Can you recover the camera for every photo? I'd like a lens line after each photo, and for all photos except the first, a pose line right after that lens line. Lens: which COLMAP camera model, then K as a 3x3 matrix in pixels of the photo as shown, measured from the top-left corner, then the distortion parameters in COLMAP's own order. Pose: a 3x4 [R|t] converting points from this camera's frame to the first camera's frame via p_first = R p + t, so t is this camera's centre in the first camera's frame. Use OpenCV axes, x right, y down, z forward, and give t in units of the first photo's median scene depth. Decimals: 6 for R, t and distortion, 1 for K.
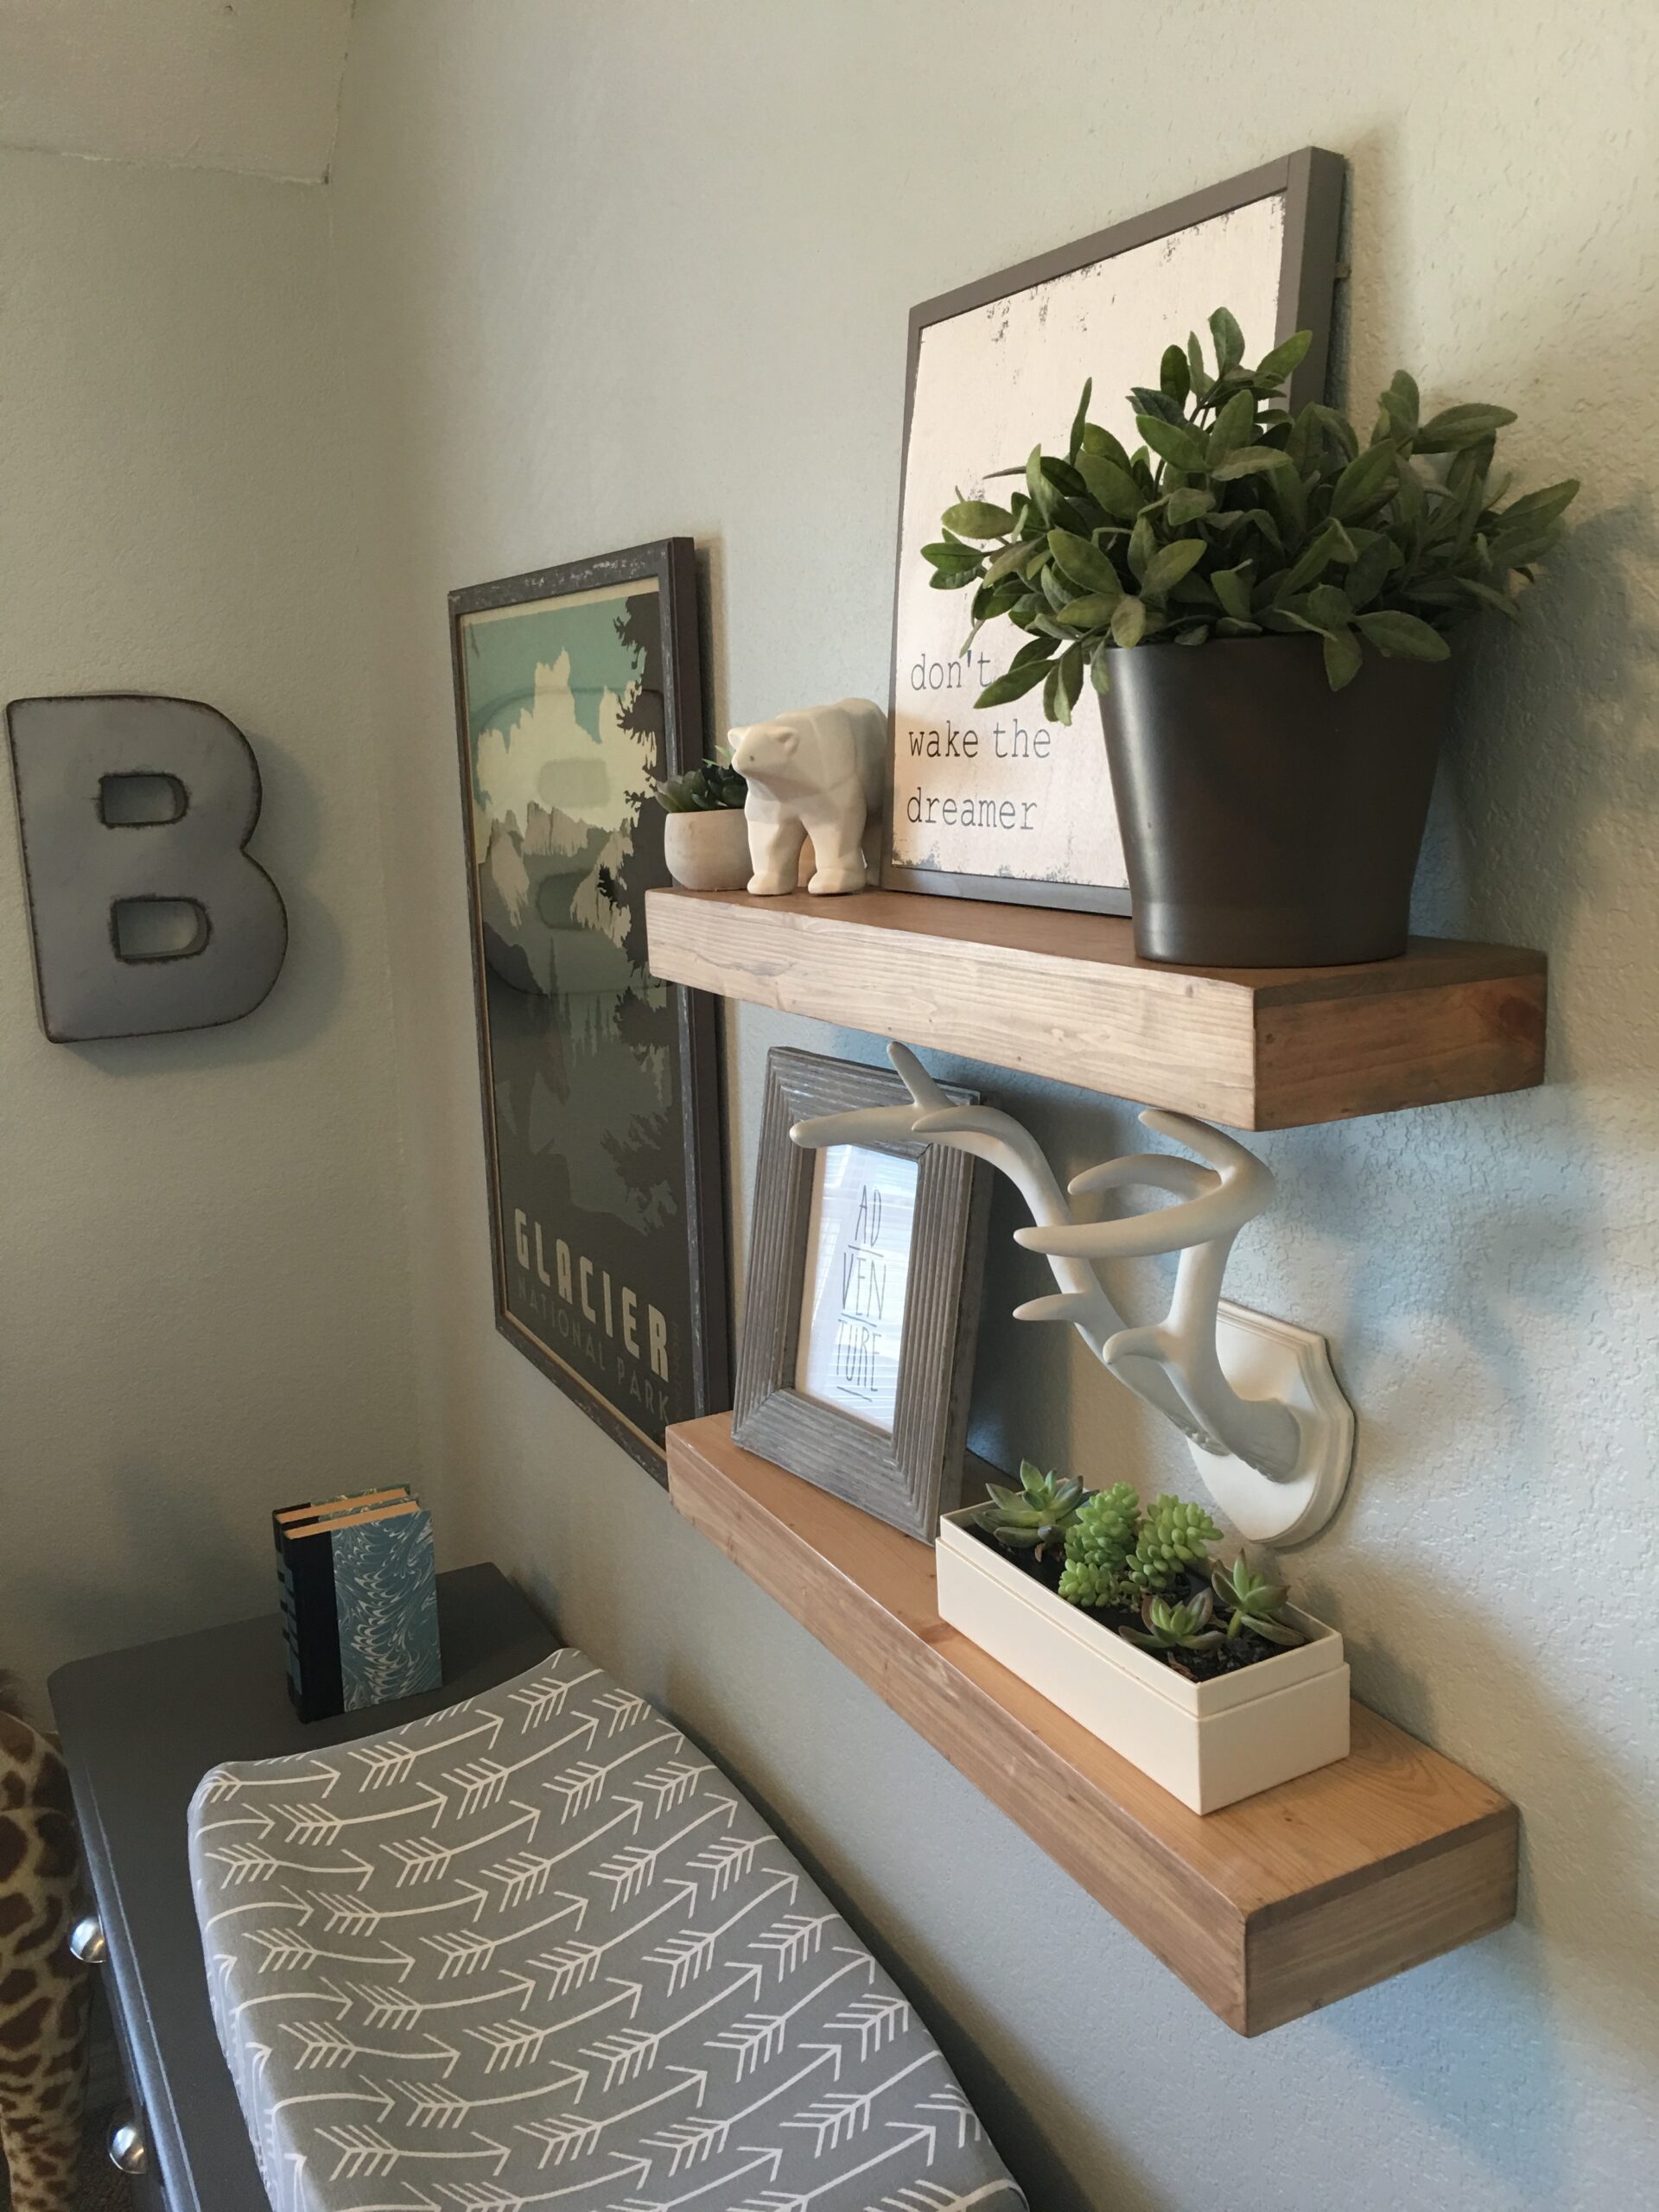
lens RADIAL K [[1903.7, 0, 819.8], [0, 1903.7, 1080.6], [0, 0, 1]] dist [0.064214, -0.082317]
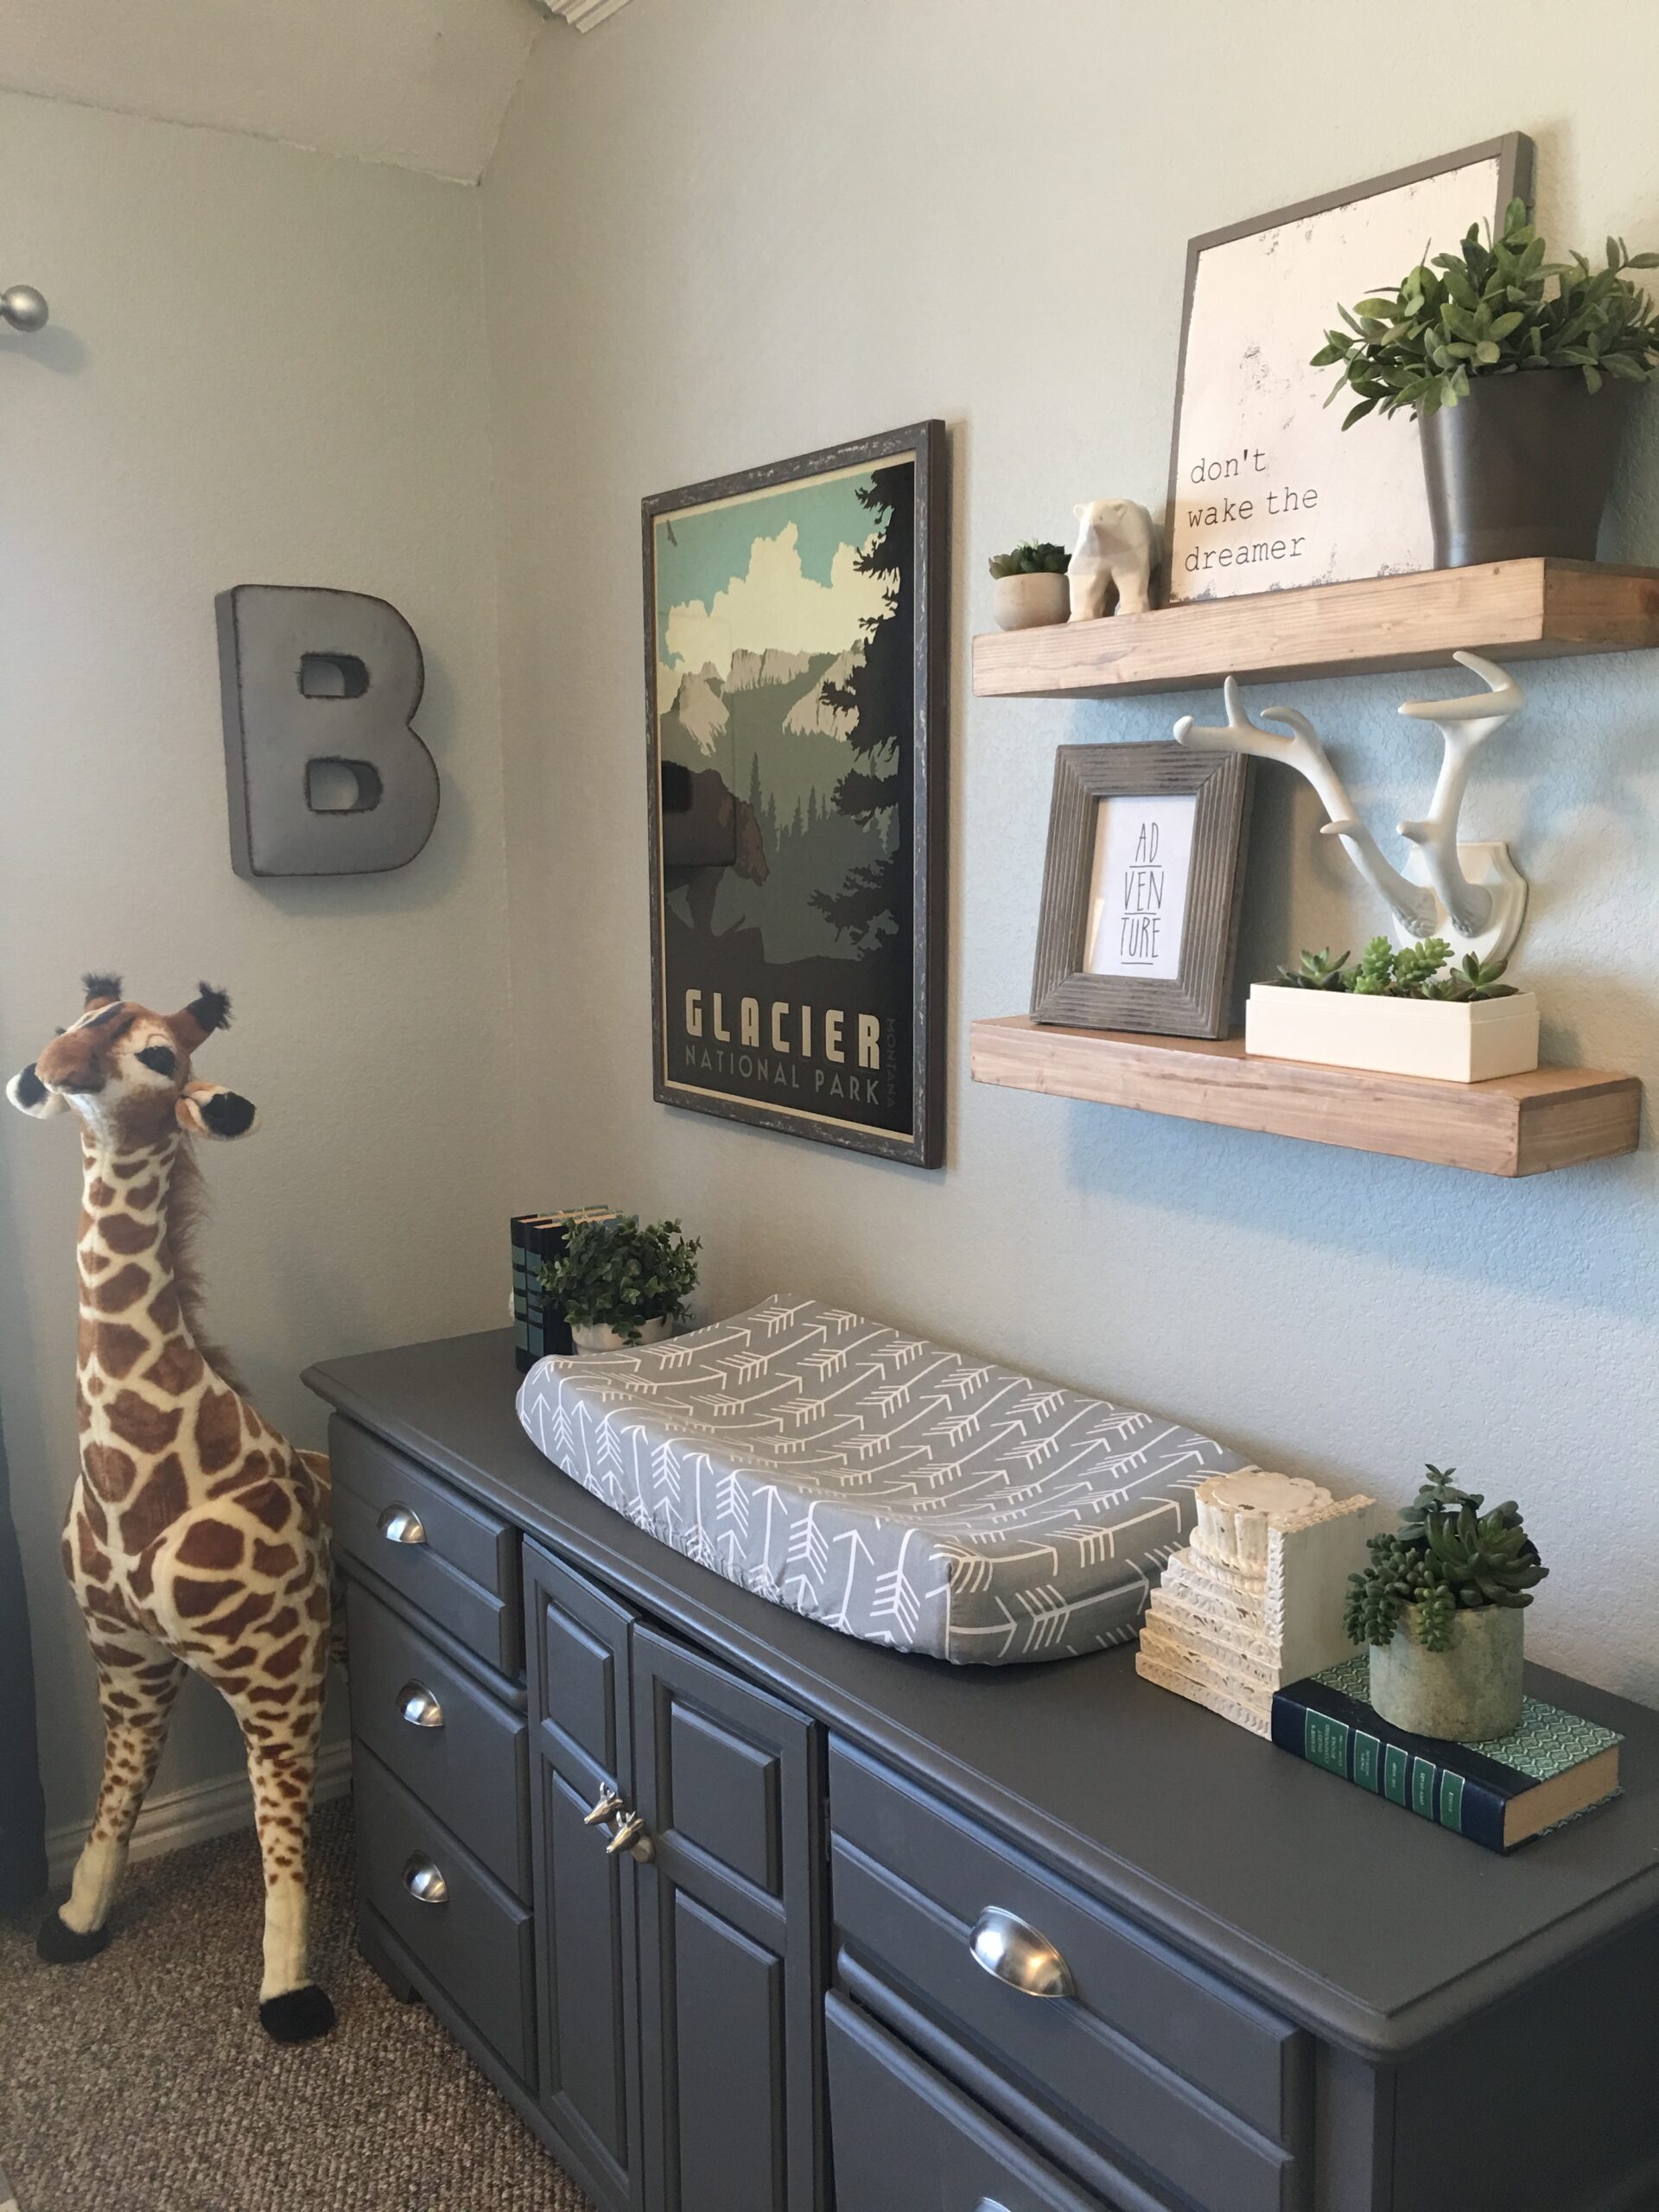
lens RADIAL K [[1903.7, 0, 829.5], [0, 1903.7, 1093.0], [0, 0, 1]] dist [0.064214, -0.082317]
pose [[0.988317, 0.001277, 0.152407, -0.454700], [0.005651, 0.998970, -0.045014, 0.337627], [-0.152308, 0.045349, 0.987292, -0.435073]]
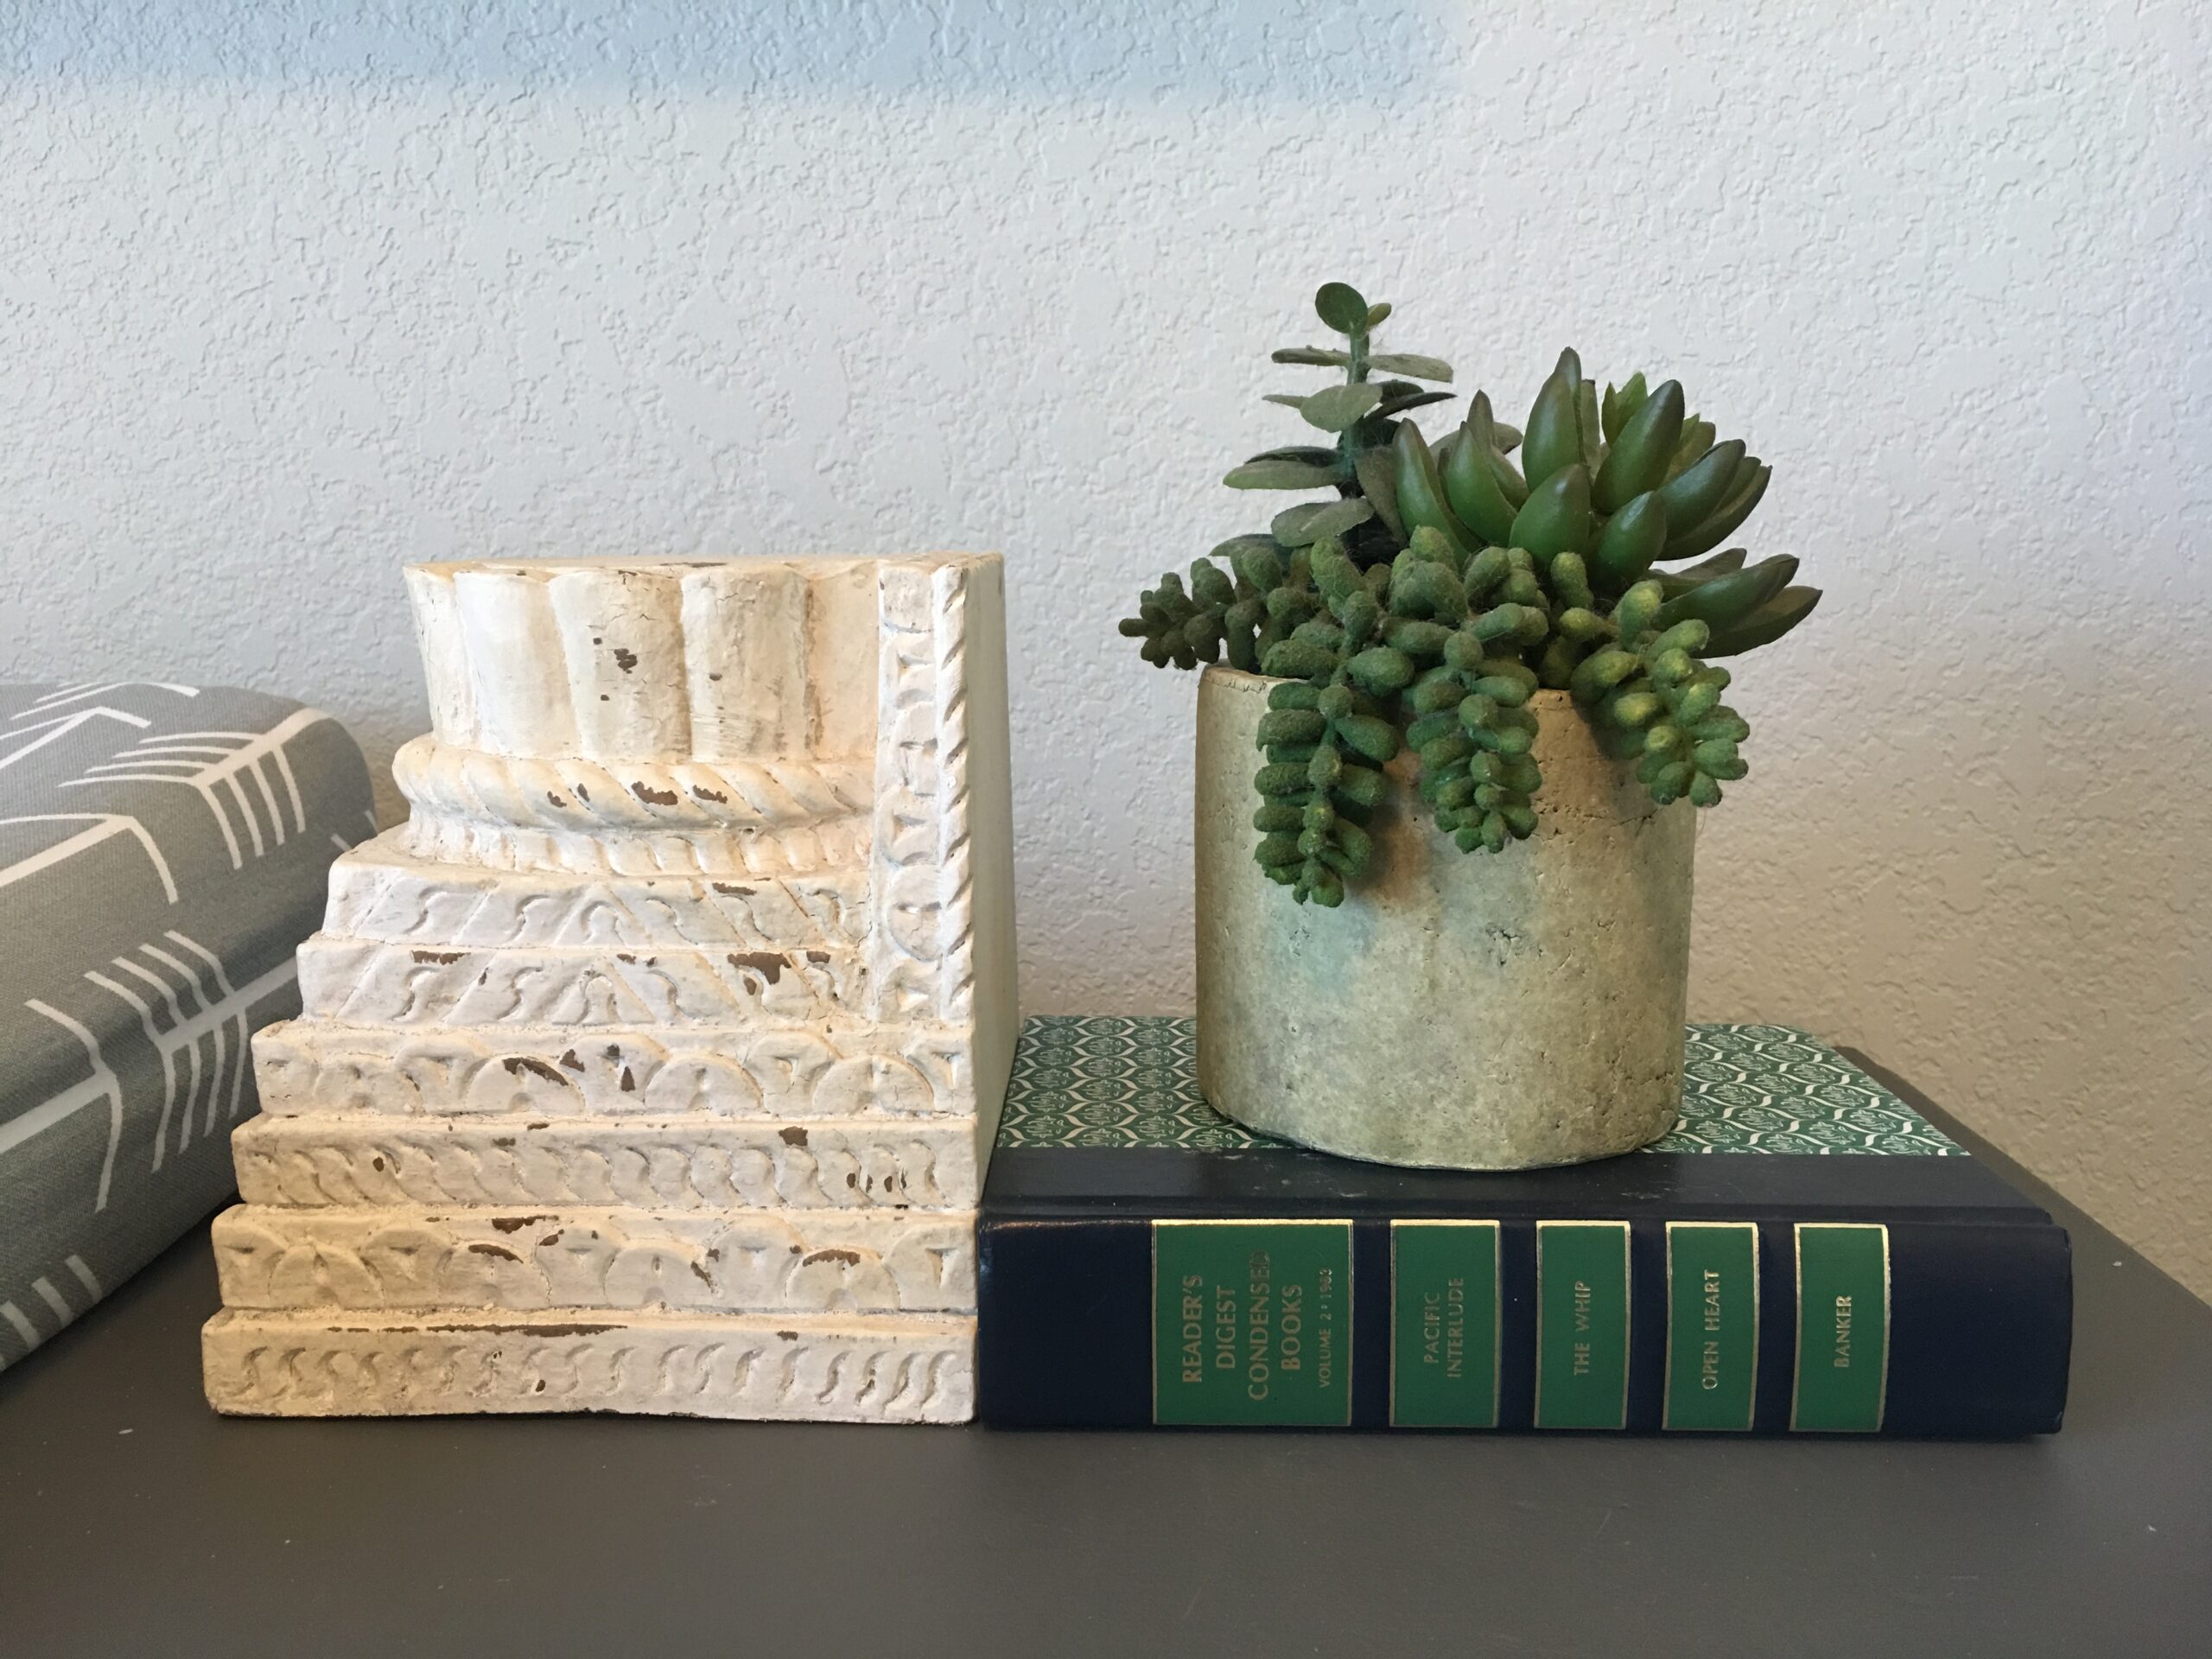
lens RADIAL K [[1903.7, 0, 1095.5], [0, 1903.7, 831.8], [0, 0, 1]] dist [0.064214, -0.082317]
pose [[0.482006, -0.103635, 0.870017, -0.234137], [0.135961, 0.989799, 0.042578, 0.595831], [-0.865554, 0.097766, 0.491180, 0.580623]]
